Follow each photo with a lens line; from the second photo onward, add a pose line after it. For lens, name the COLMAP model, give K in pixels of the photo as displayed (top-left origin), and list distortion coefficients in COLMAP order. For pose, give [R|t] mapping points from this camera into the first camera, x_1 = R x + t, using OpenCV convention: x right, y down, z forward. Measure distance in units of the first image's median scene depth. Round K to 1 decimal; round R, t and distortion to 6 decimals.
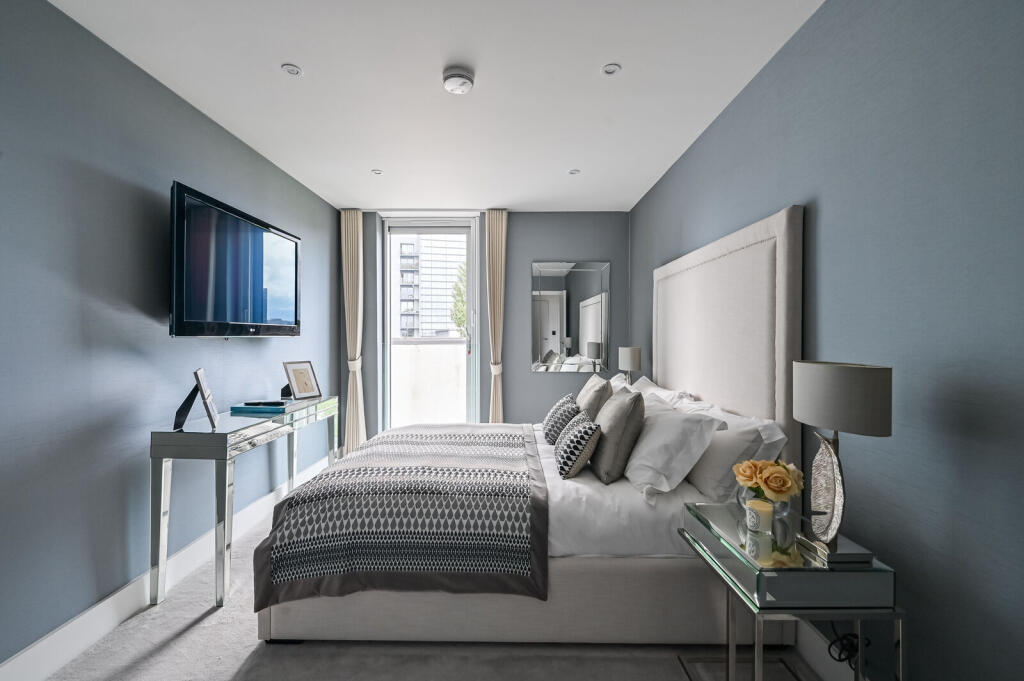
lens RADIAL K [[425.2, 0, 511.3], [0, 425.2, 337.0], [0, 0, 1]] dist [-0.000210, -0.000190]
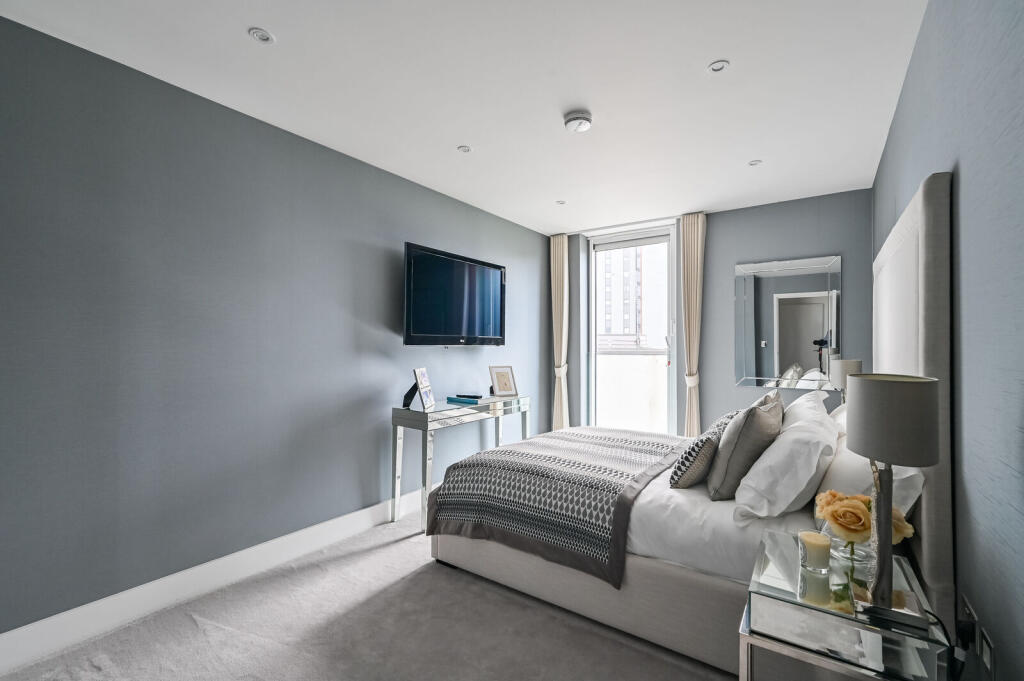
lens RADIAL K [[425.2, 0, 510.5], [0, 425.2, 341.8], [0, 0, 1]] dist [-0.000210, -0.000190]
pose [[0.835049, -0.004615, -0.550157, 0.356604], [-0.002788, 0.999916, -0.012620, 0.003910], [0.550169, 0.012072, 0.834966, -0.048491]]
